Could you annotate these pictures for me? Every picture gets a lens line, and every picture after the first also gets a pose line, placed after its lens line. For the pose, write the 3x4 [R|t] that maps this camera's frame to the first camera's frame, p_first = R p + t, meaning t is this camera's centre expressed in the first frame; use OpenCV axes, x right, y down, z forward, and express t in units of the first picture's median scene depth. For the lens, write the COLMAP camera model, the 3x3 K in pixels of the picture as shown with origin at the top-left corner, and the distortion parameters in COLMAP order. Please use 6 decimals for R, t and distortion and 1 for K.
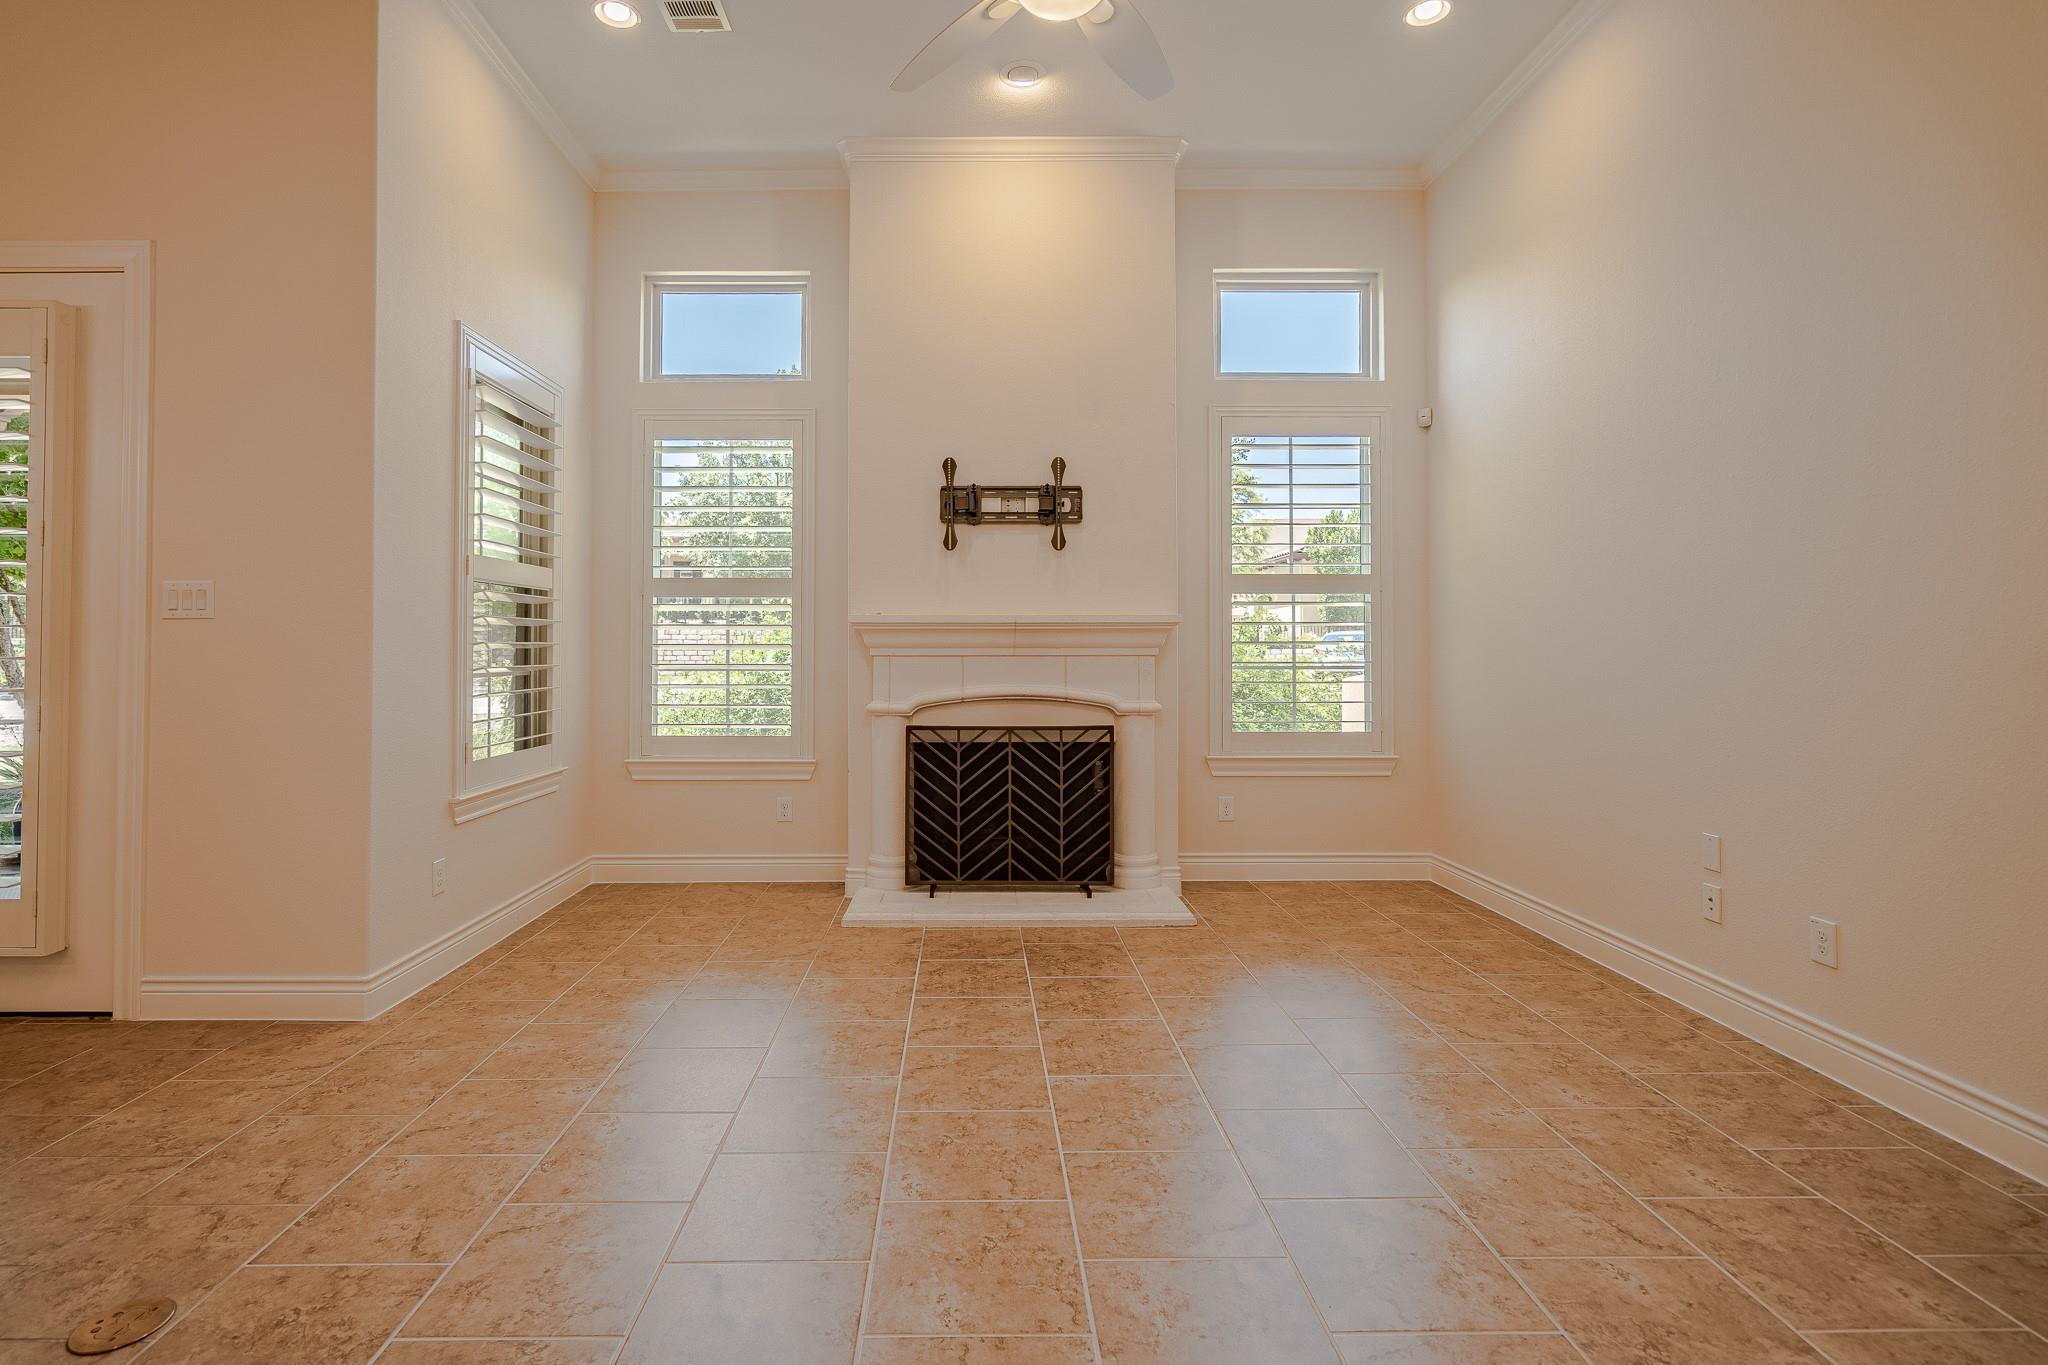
lens RADIAL K [[960.2, 0, 977.4], [0, 960.2, 635.6], [0, 0, 1]] dist [-0.010500, 0.002953]
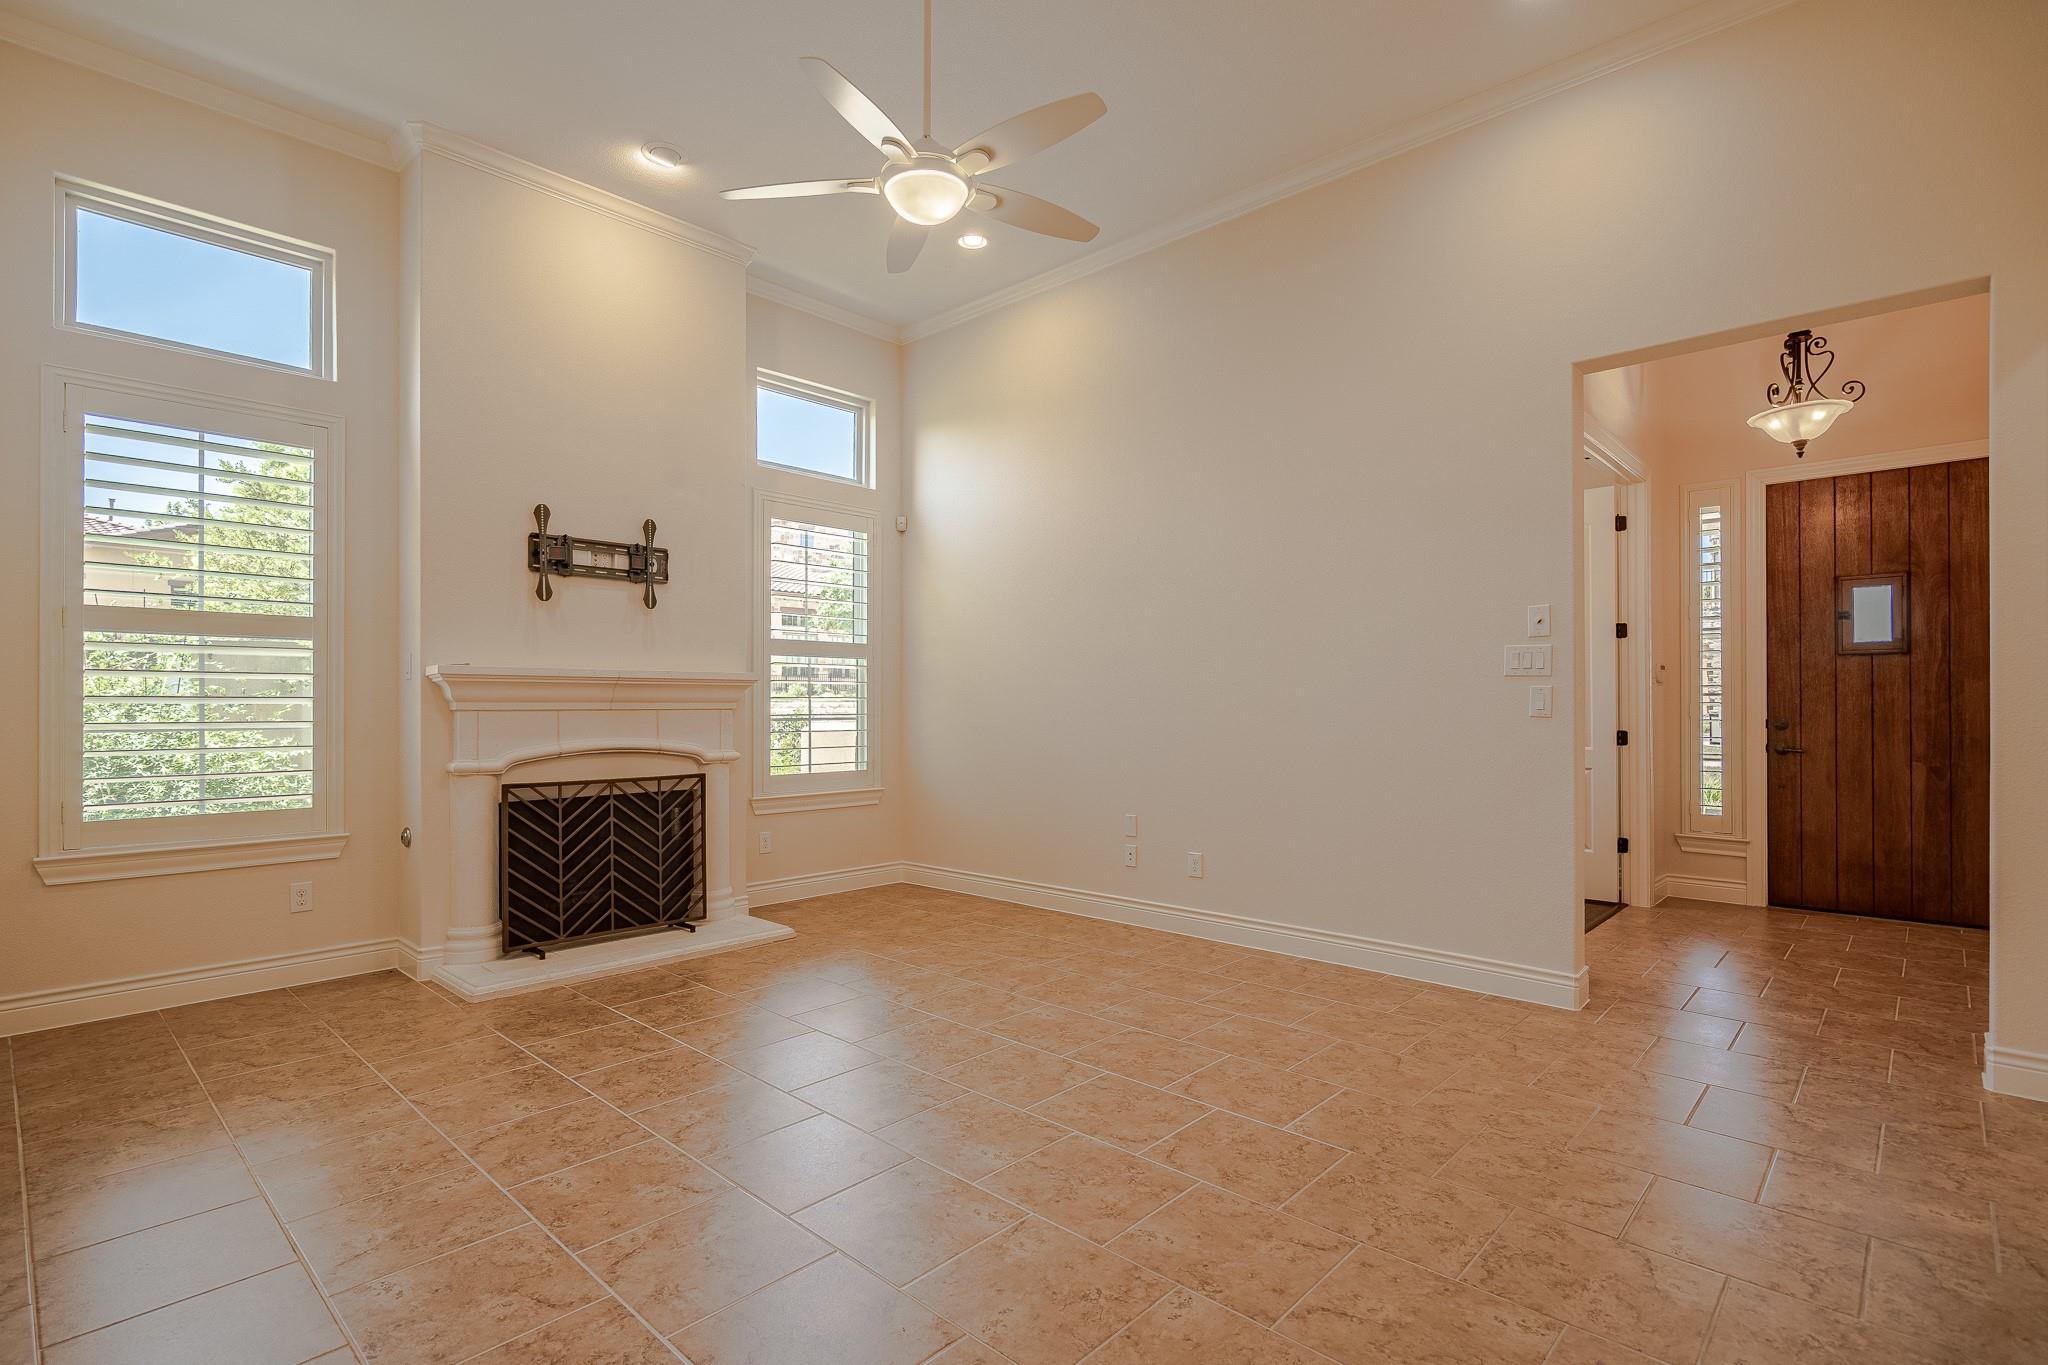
lens RADIAL K [[960.2, 0, 1007.9], [0, 960.2, 709.7], [0, 0, 1]] dist [-0.010500, 0.002953]
pose [[0.697019, -0.002996, 0.717046, -0.393487], [-0.010019, 0.999853, 0.013917, 0.002538], [-0.716982, -0.016884, 0.696887, -0.007439]]
